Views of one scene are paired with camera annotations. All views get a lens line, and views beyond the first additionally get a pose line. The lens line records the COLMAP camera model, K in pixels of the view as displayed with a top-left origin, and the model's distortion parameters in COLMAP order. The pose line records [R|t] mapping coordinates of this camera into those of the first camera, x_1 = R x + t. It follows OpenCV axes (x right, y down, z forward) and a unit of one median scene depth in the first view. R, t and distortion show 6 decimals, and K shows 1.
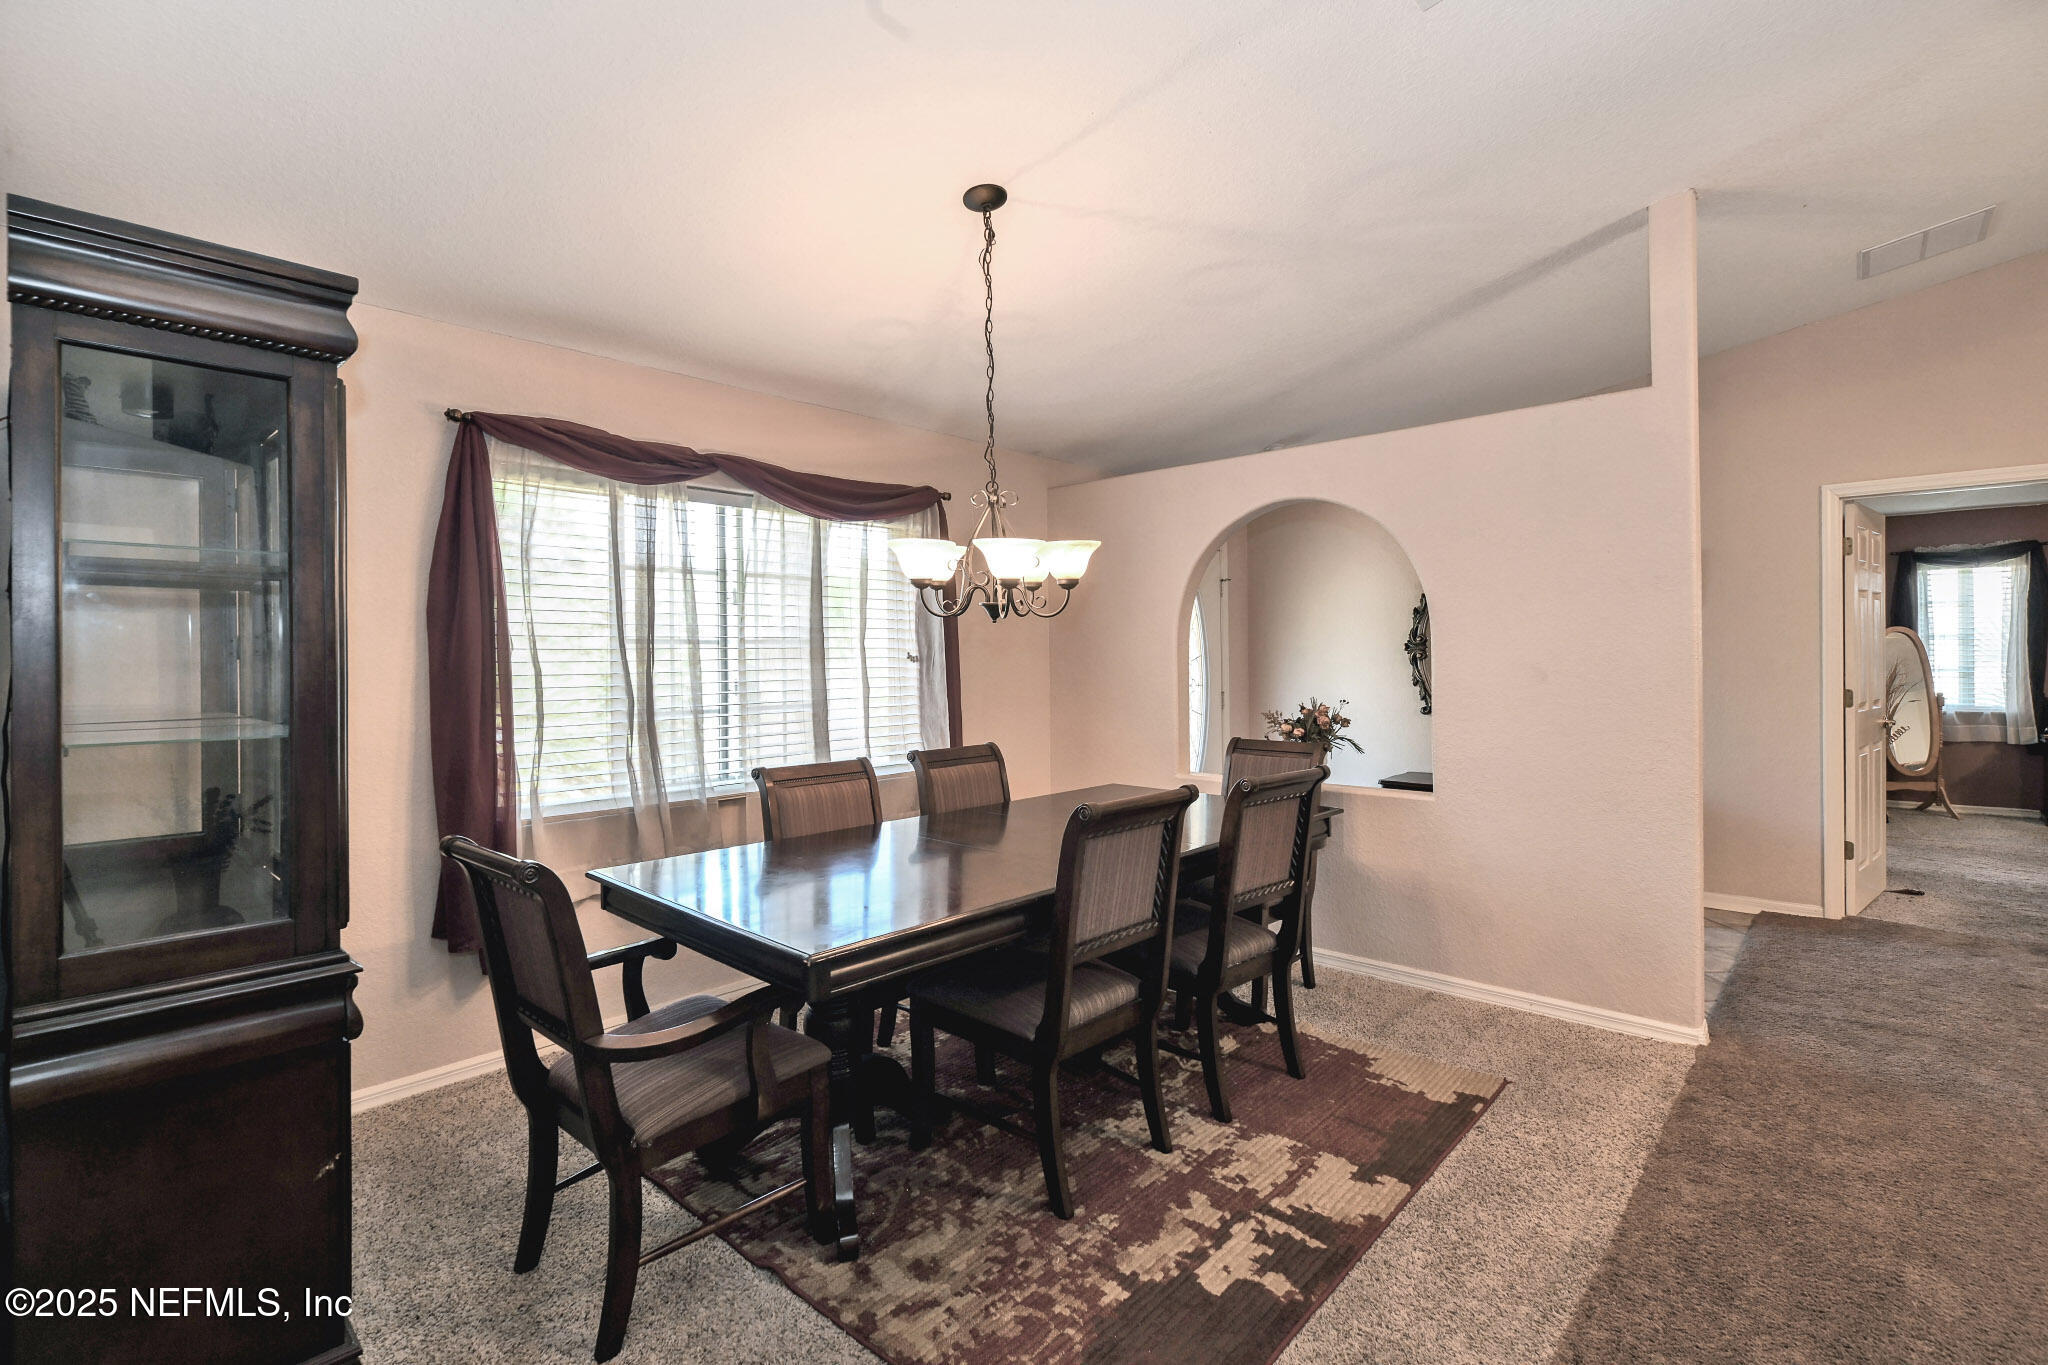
lens RADIAL K [[931.8, 0, 1035.8], [0, 931.8, 646.4], [0, 0, 1]] dist [-0.010952, -0.000790]
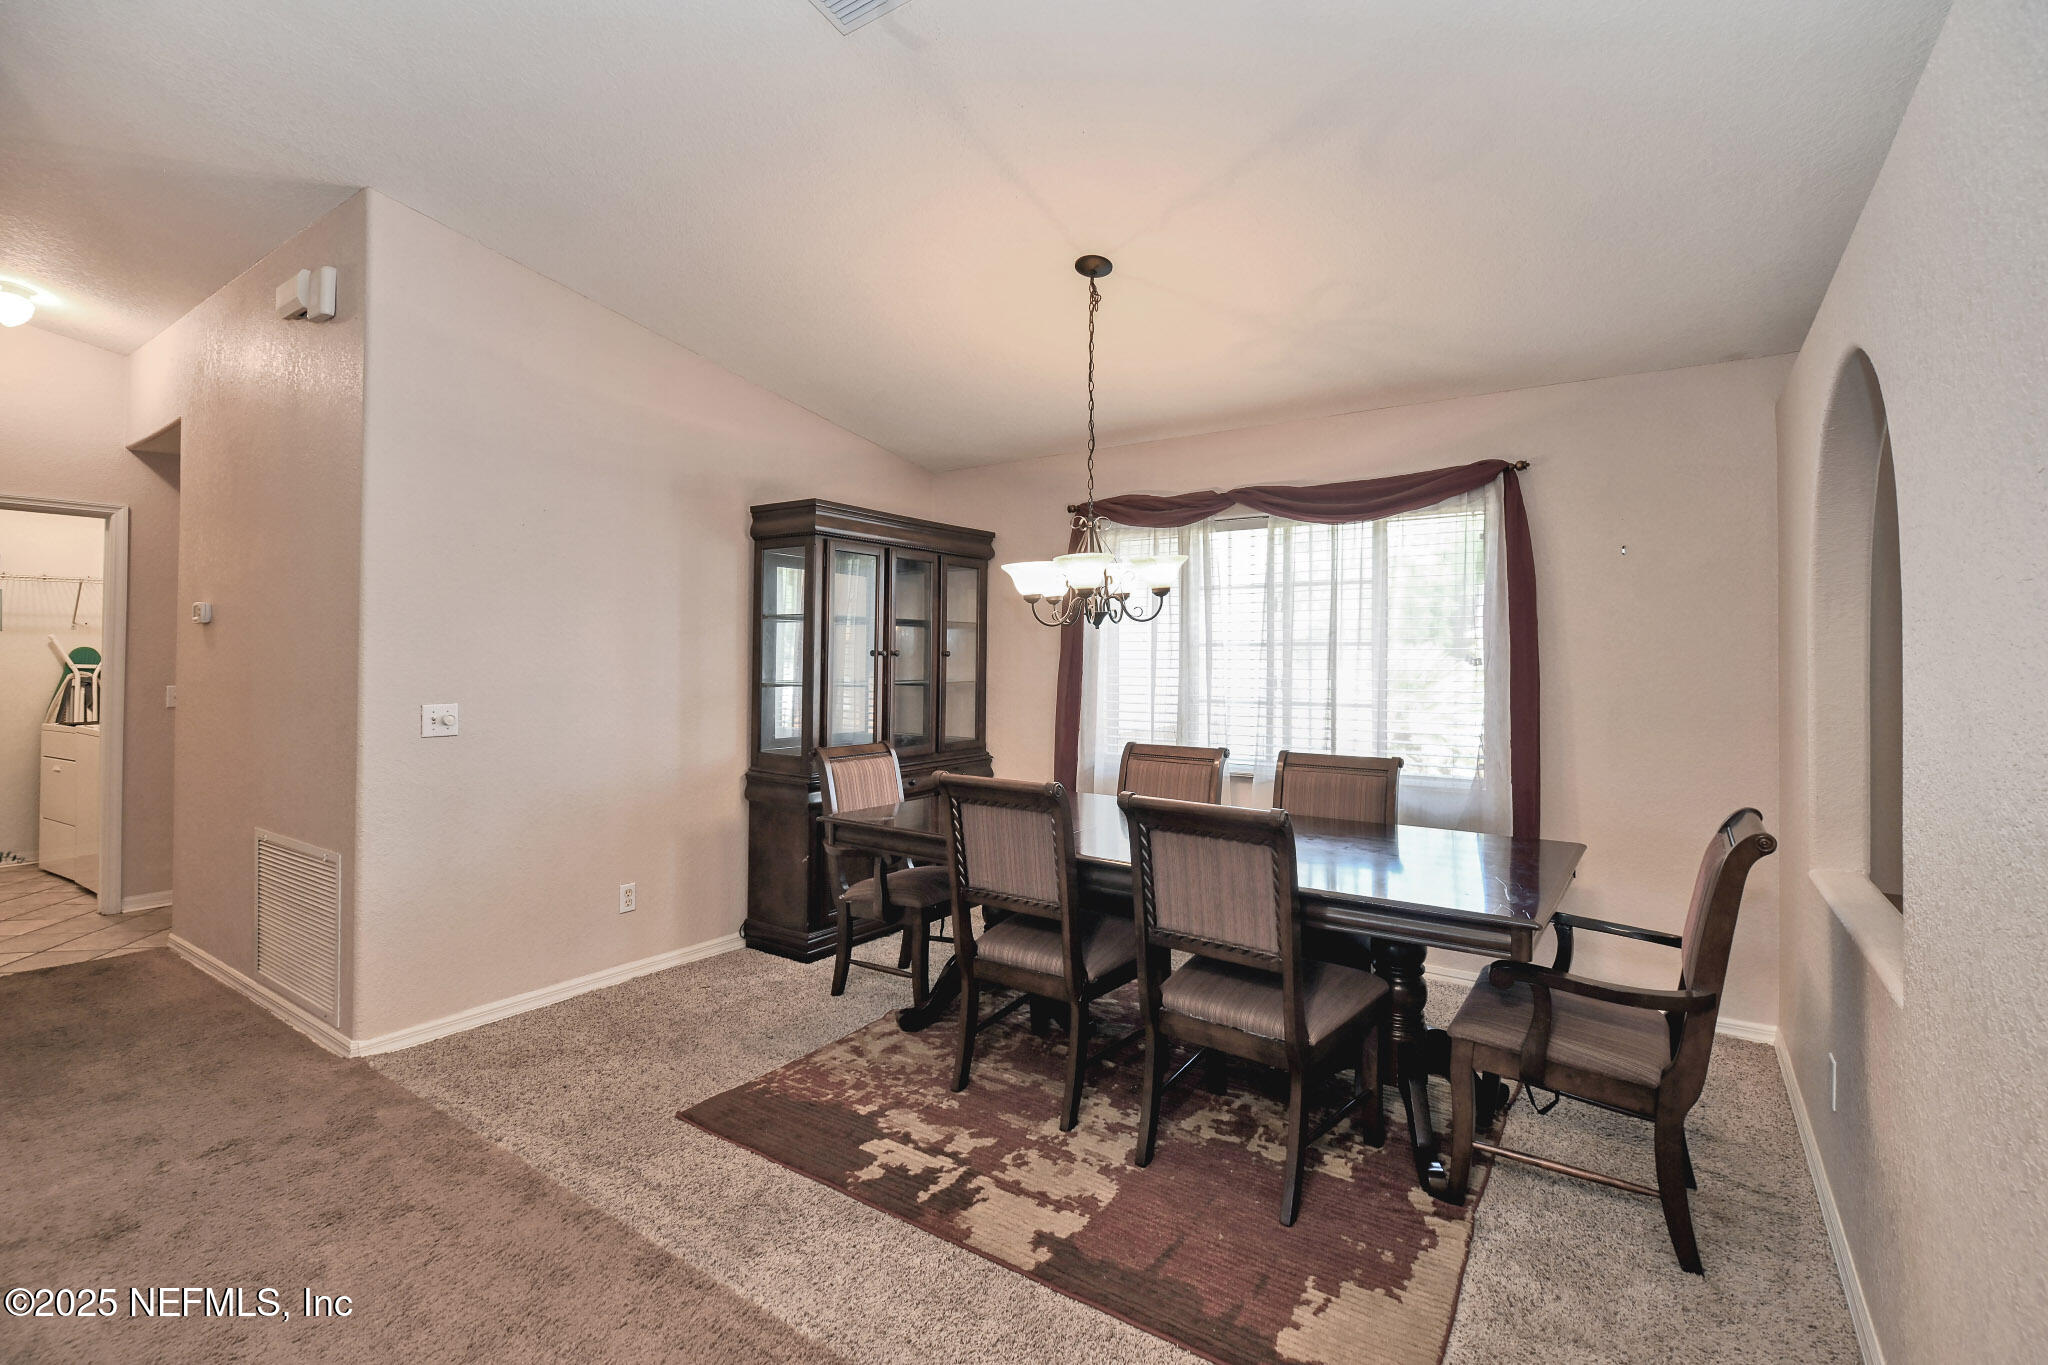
lens RADIAL K [[933.7, 0, 1034.6], [0, 933.7, 641.2], [0, 0, 1]] dist [-0.005316, -0.000975]
pose [[0.141651, -0.010761, -0.989858, 1.361944], [0.001009, 0.999942, -0.010726, 0.005955], [0.989916, 0.000520, 0.141653, 0.942579]]
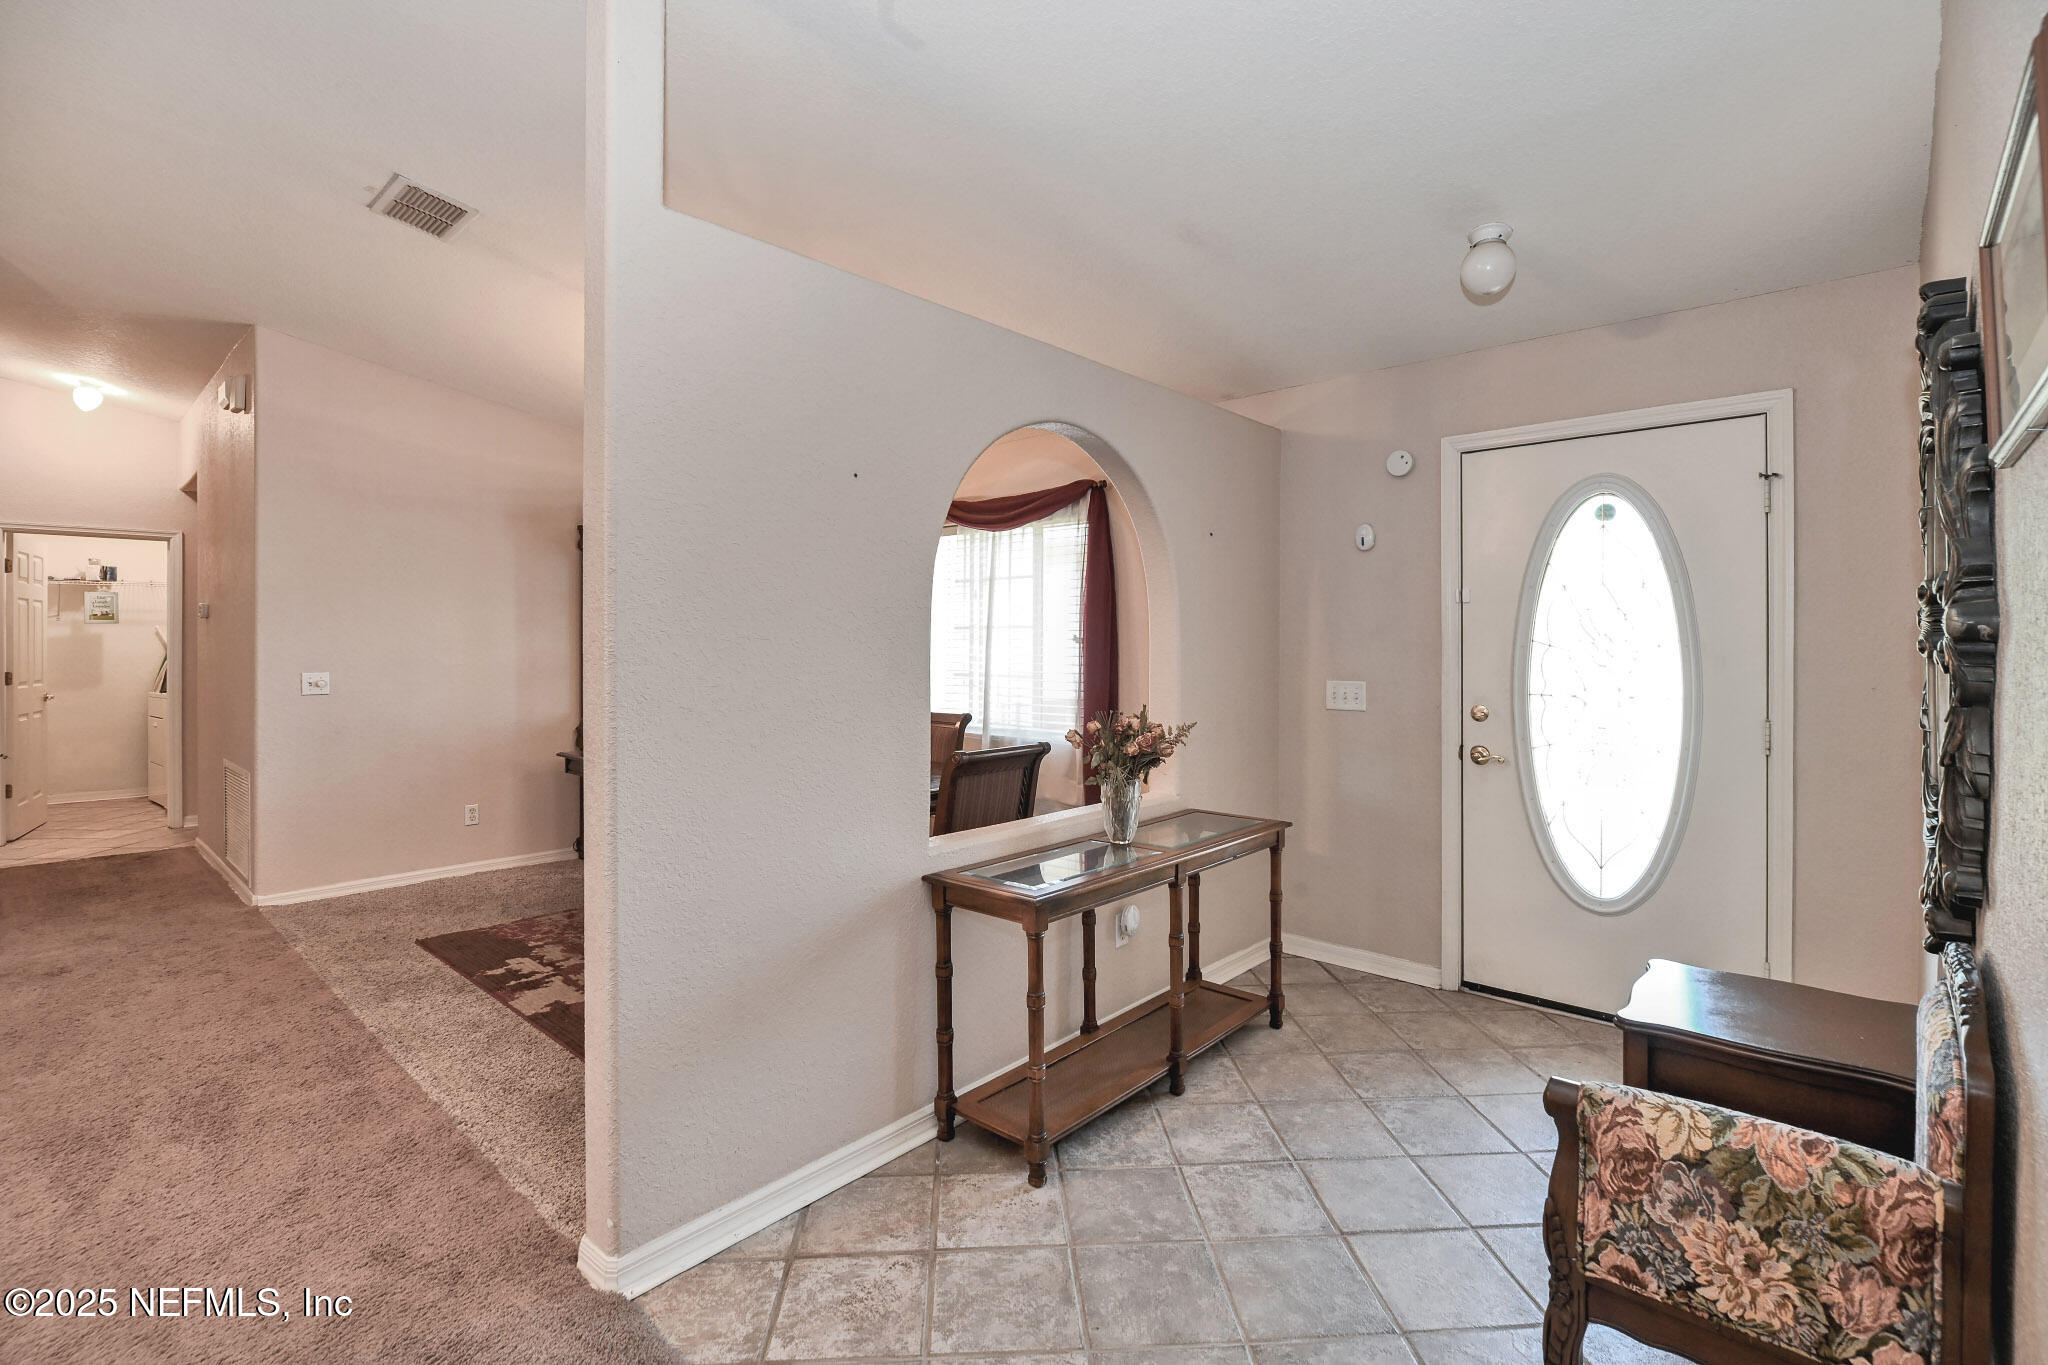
lens RADIAL K [[931.8, 0, 1035.8], [0, 931.8, 646.4], [0, 0, 1]] dist [-0.010952, -0.000790]
pose [[0.017406, 0.013070, -0.999763, 1.944094], [0.006662, 0.999891, 0.013188, 0.011299], [0.999826, -0.006890, 0.017317, 1.871429]]
